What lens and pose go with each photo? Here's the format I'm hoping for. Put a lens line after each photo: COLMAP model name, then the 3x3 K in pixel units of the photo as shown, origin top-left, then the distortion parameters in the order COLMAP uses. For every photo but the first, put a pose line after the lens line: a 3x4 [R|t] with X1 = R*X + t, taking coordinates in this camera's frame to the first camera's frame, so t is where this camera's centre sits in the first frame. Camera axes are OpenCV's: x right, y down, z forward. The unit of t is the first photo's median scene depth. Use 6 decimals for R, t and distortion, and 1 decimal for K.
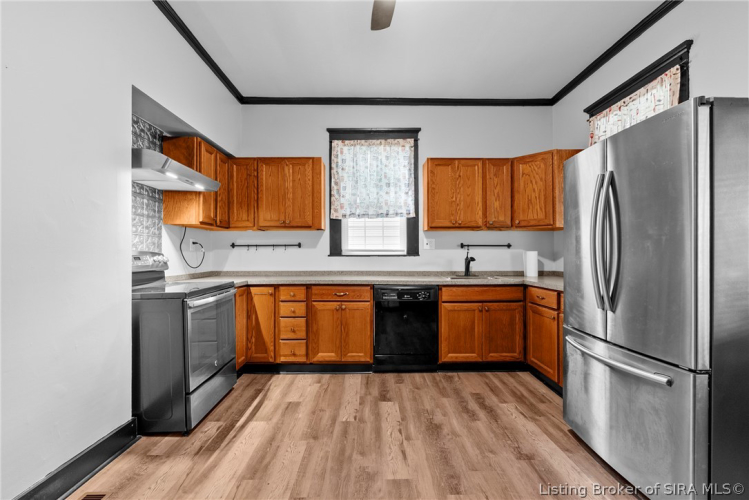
lens RADIAL K [[332.1, 0, 375.6], [0, 332.1, 254.0], [0, 0, 1]] dist [-0.003702, -0.000024]
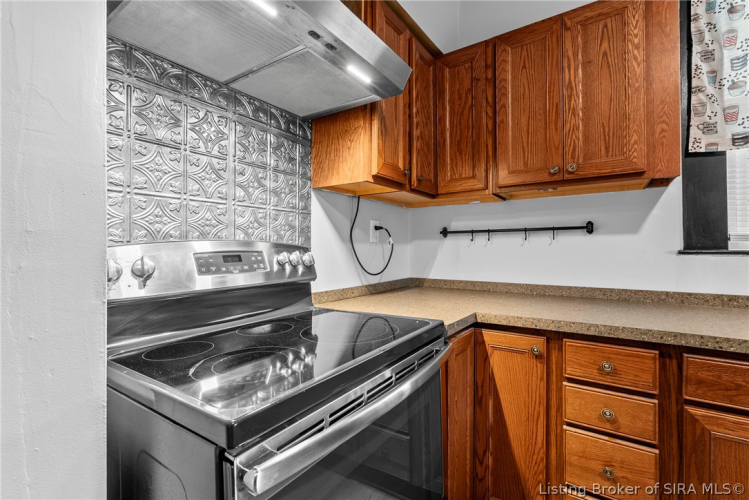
lens RADIAL K [[337.7, 0, 372.7], [0, 337.7, 248.4], [0, 0, 1]] dist [-0.005359, -0.000015]
pose [[0.811601, -0.000852, -0.584212, -0.240199], [-0.000254, 0.999998, -0.001812, 0.001342], [0.584212, 0.001619, 0.811599, 0.574115]]
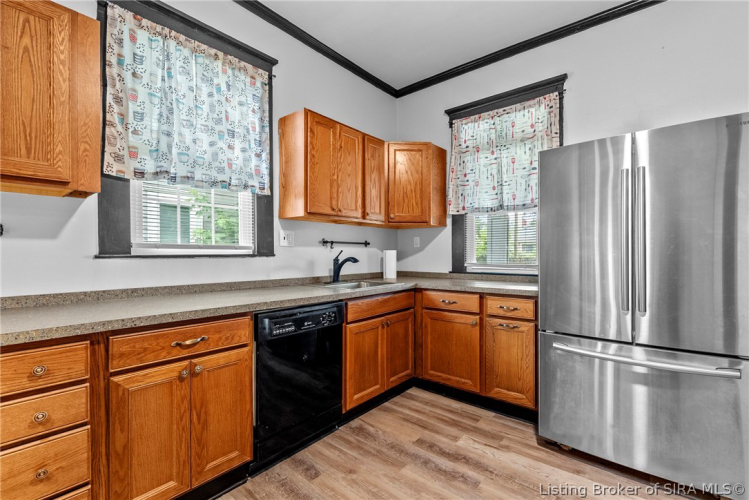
lens RADIAL K [[332.1, 0, 375.6], [0, 332.1, 254.0], [0, 0, 1]] dist [-0.003702, -0.000024]
pose [[0.649084, -0.000501, 0.760716, -0.280021], [0.000274, 1.000000, 0.000425, 0.001417], [-0.760716, -0.000067, 0.649084, 0.510021]]
